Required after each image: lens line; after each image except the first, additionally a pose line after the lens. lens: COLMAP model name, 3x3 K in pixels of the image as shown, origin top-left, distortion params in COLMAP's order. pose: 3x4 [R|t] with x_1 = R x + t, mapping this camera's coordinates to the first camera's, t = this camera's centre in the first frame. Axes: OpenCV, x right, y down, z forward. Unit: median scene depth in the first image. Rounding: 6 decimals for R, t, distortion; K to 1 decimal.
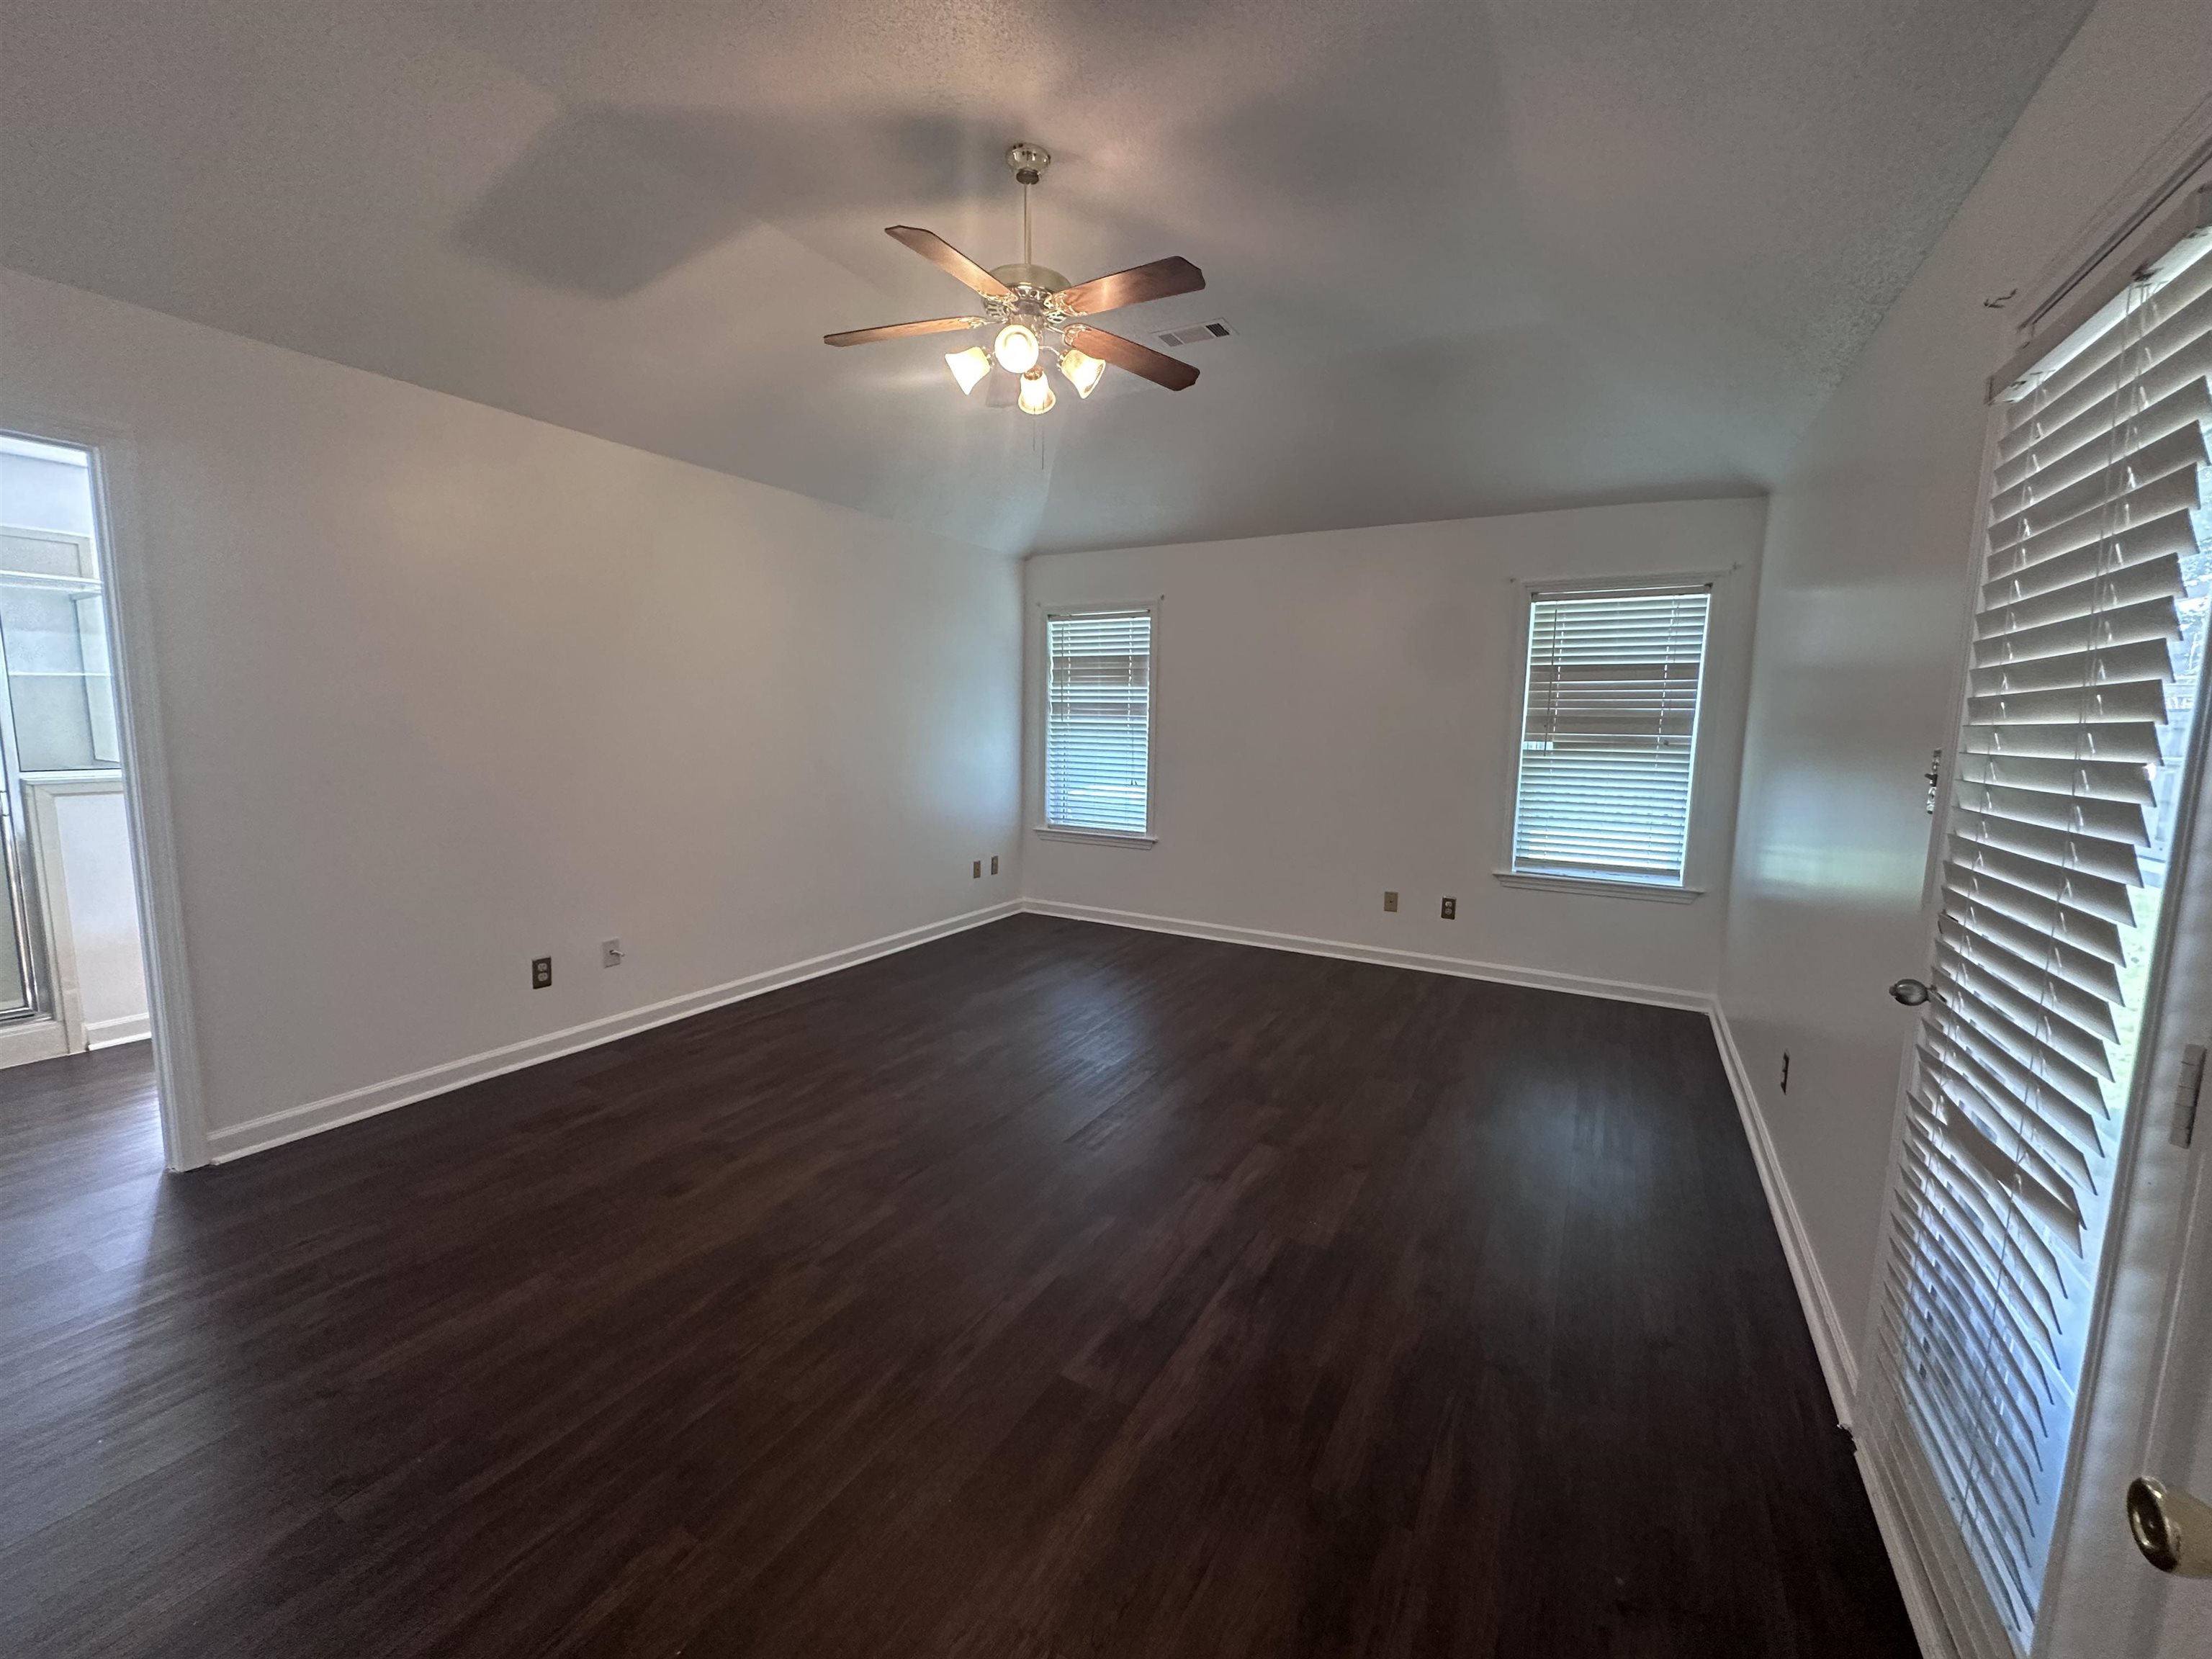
lens RADIAL K [[883.2, 0, 1104.6], [0, 883.2, 824.8], [0, 0, 1]] dist [0.001461, 0.000847]
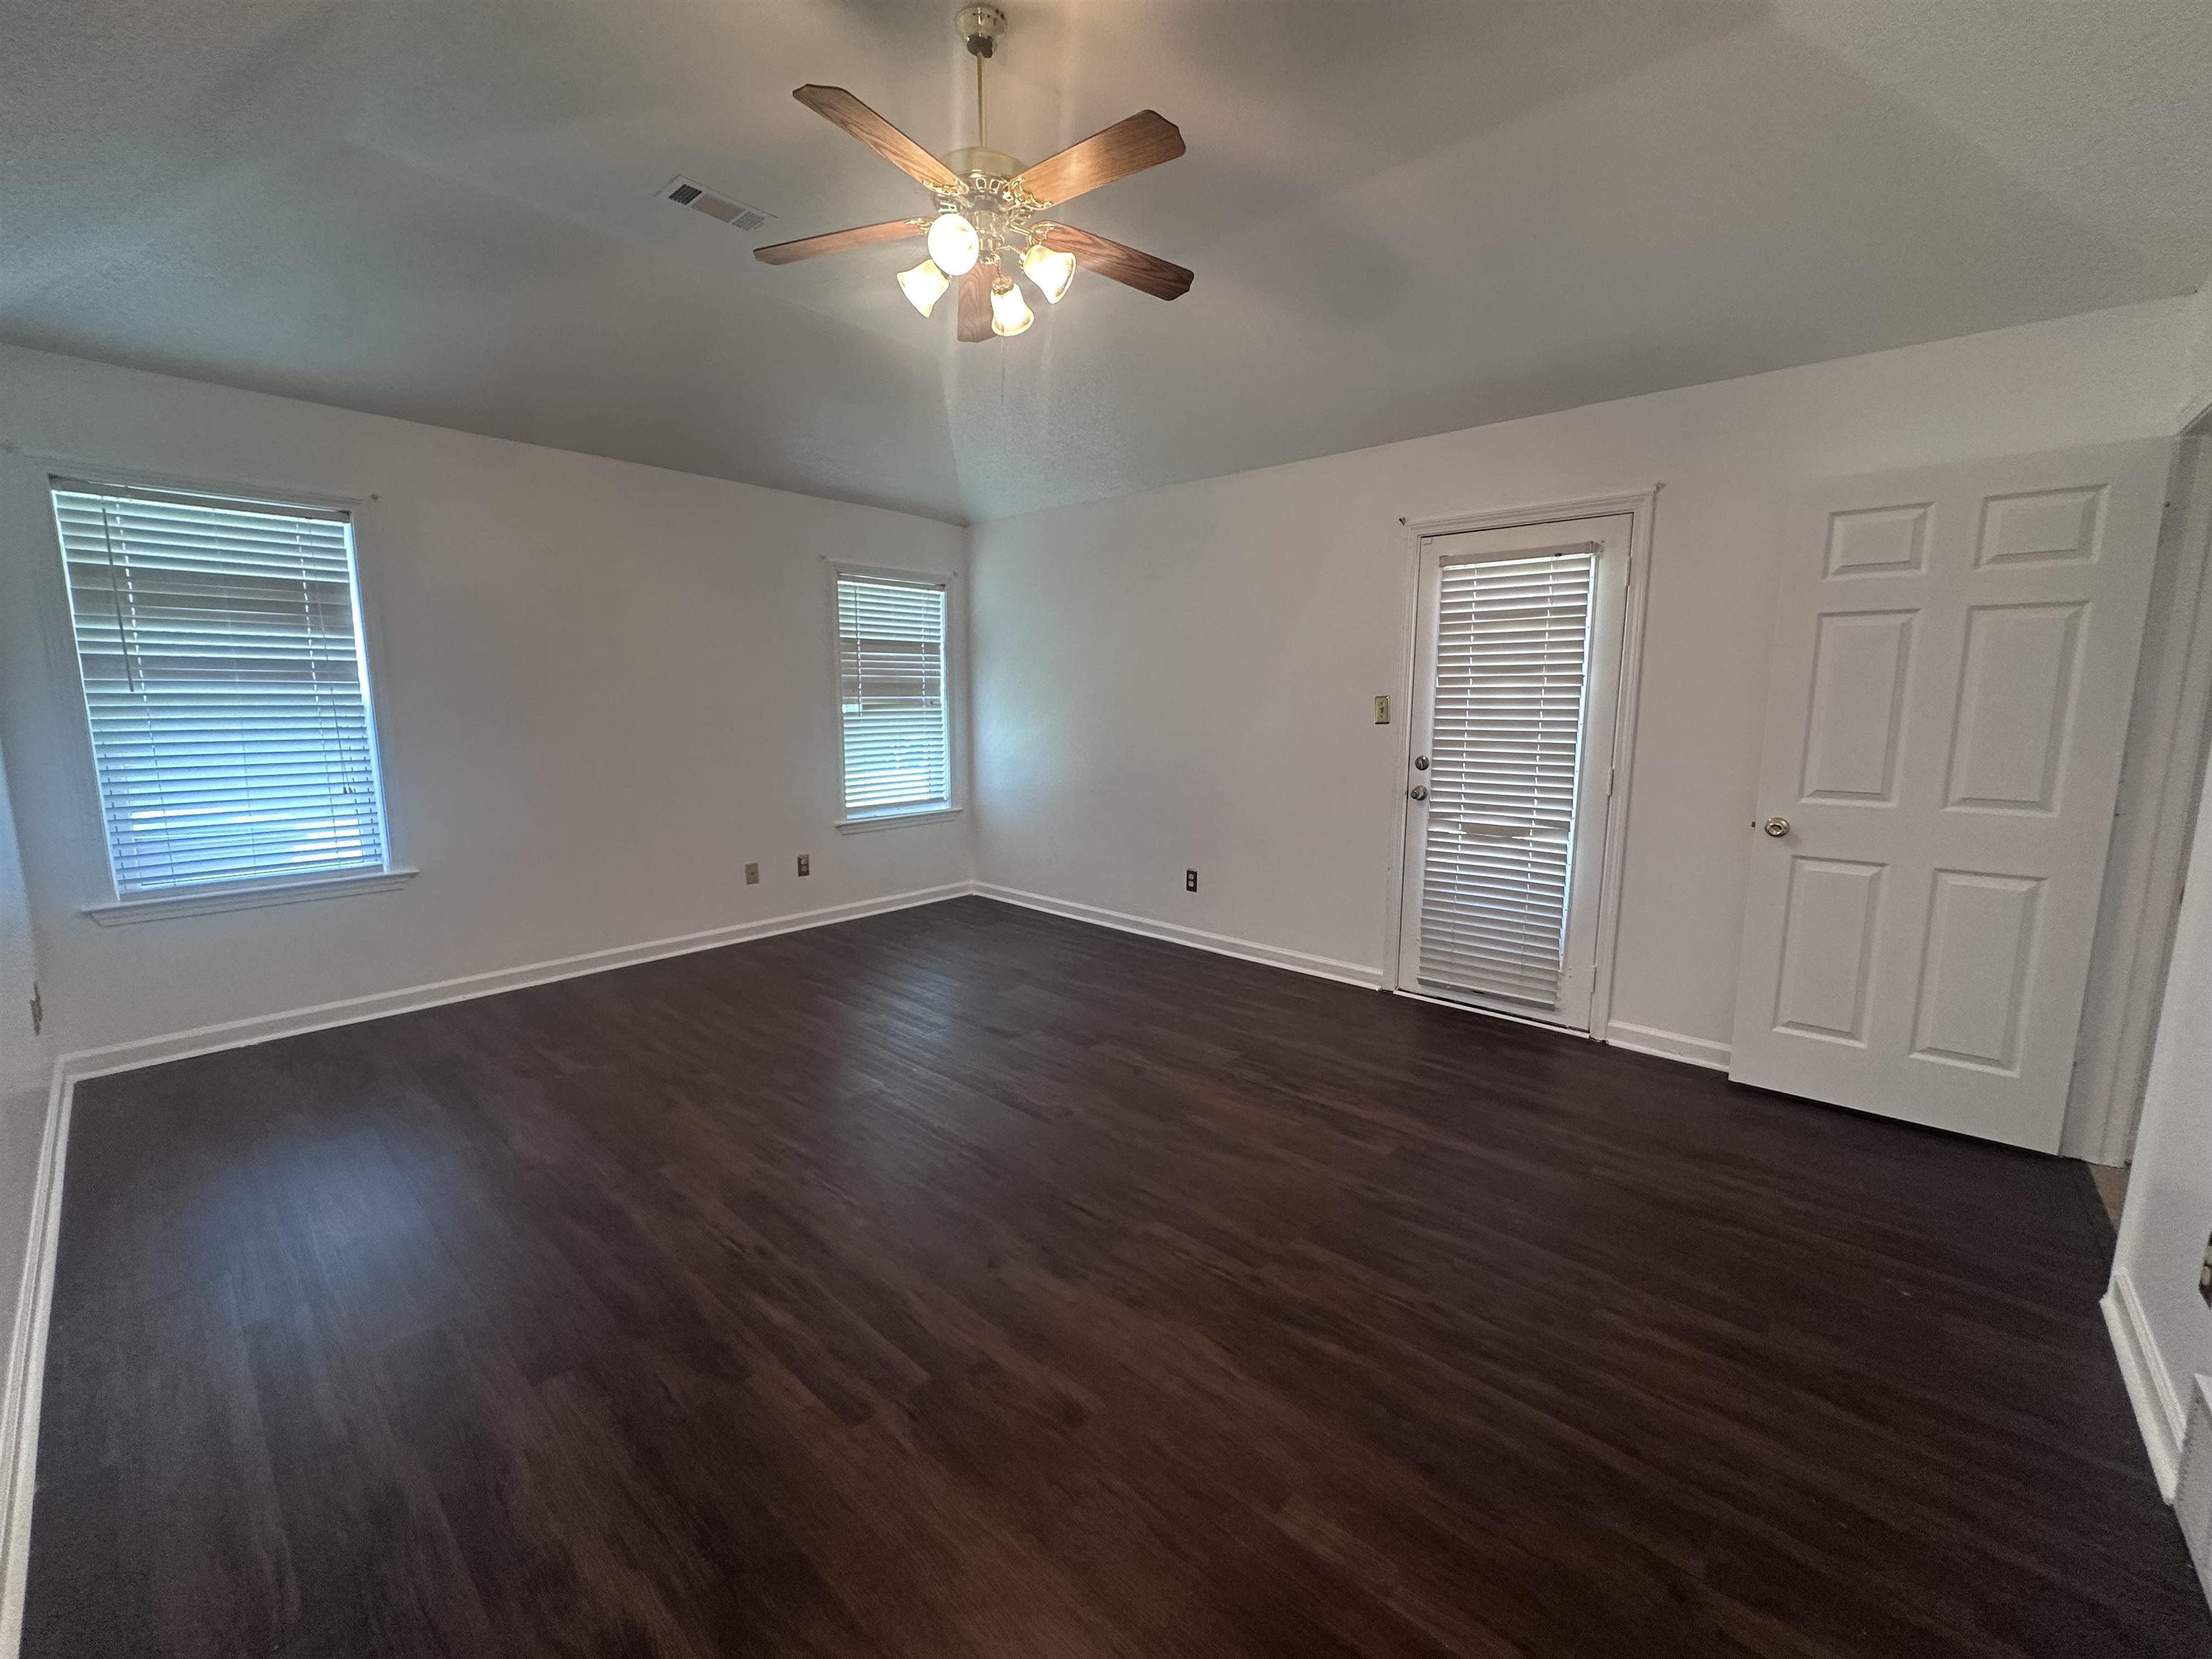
lens RADIAL K [[883.2, 0, 1112.1], [0, 883.2, 816.5], [0, 0, 1]] dist [0.001461, 0.000847]
pose [[0.210239, -0.147996, 0.966383, -0.622959], [0.120161, 0.984893, 0.124689, -0.058160], [-0.970237, 0.089907, 0.224847, 0.467682]]
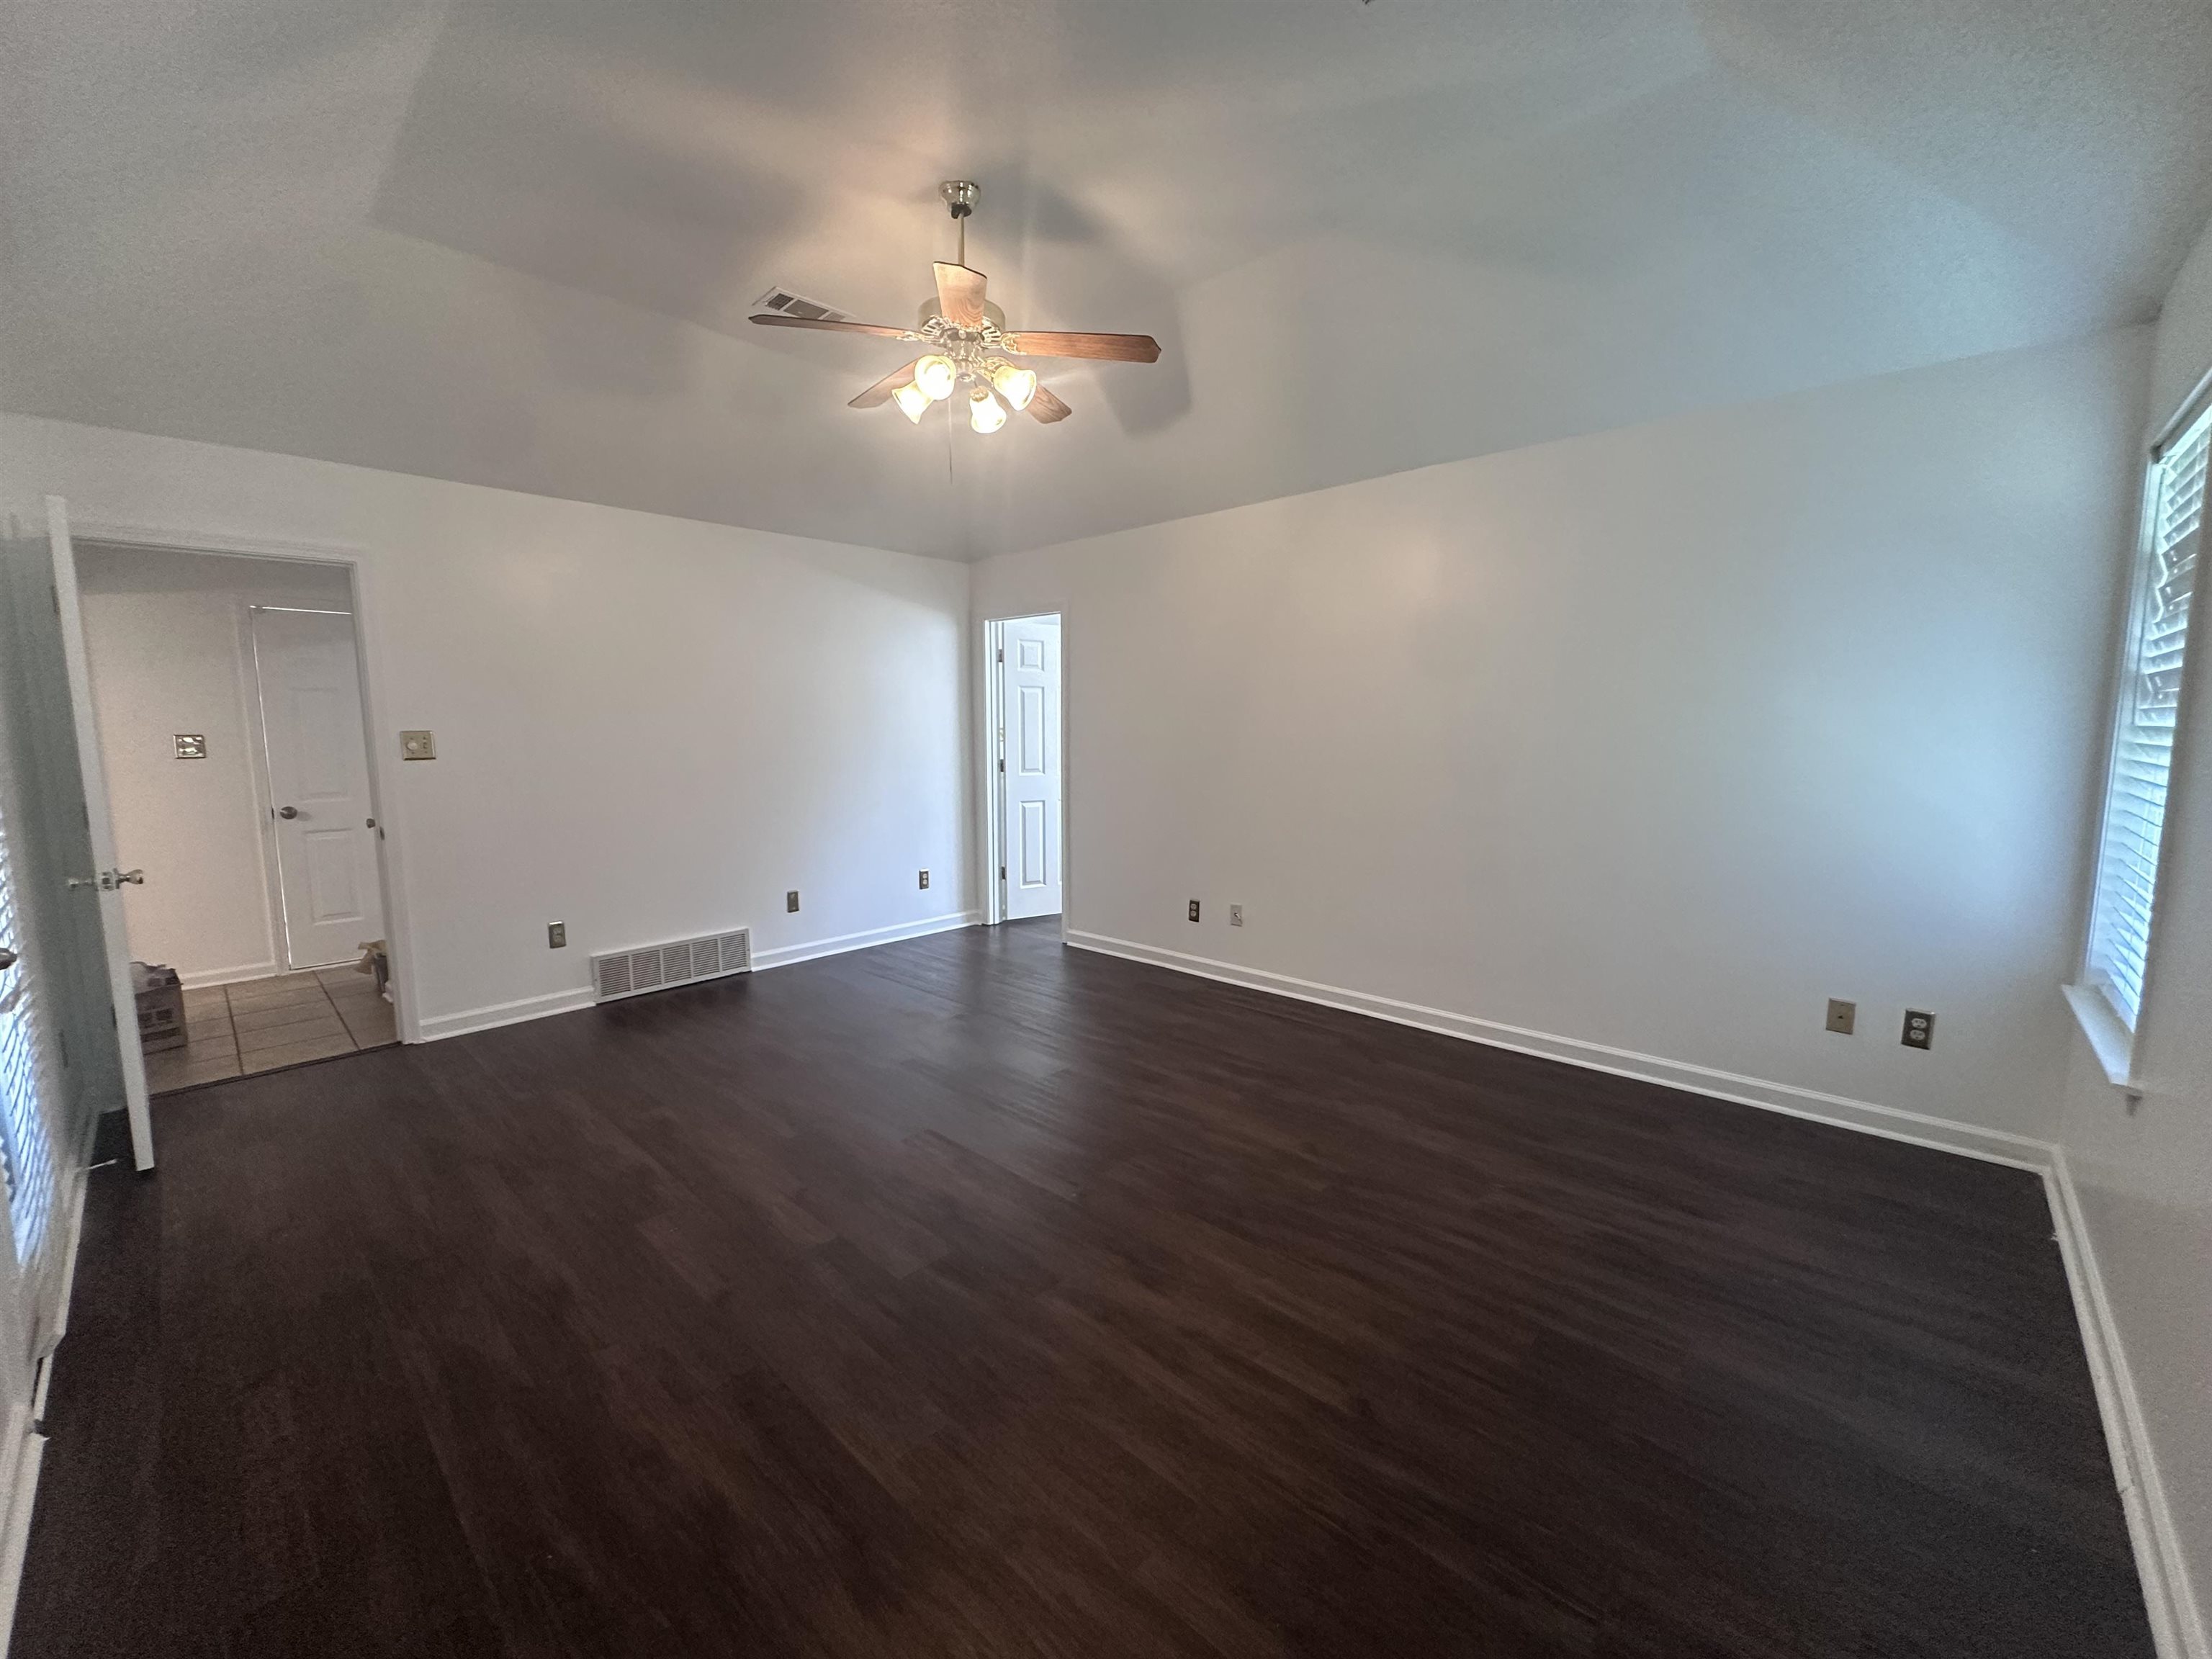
lens RADIAL K [[883.2, 0, 1107.8], [0, 883.2, 828.9], [0, 0, 1]] dist [0.001461, 0.000847]
pose [[-0.234818, 0.095842, -0.967303, 0.599146], [-0.114785, 0.985431, 0.125503, -0.098341], [0.965238, 0.140502, -0.220396, 0.941800]]
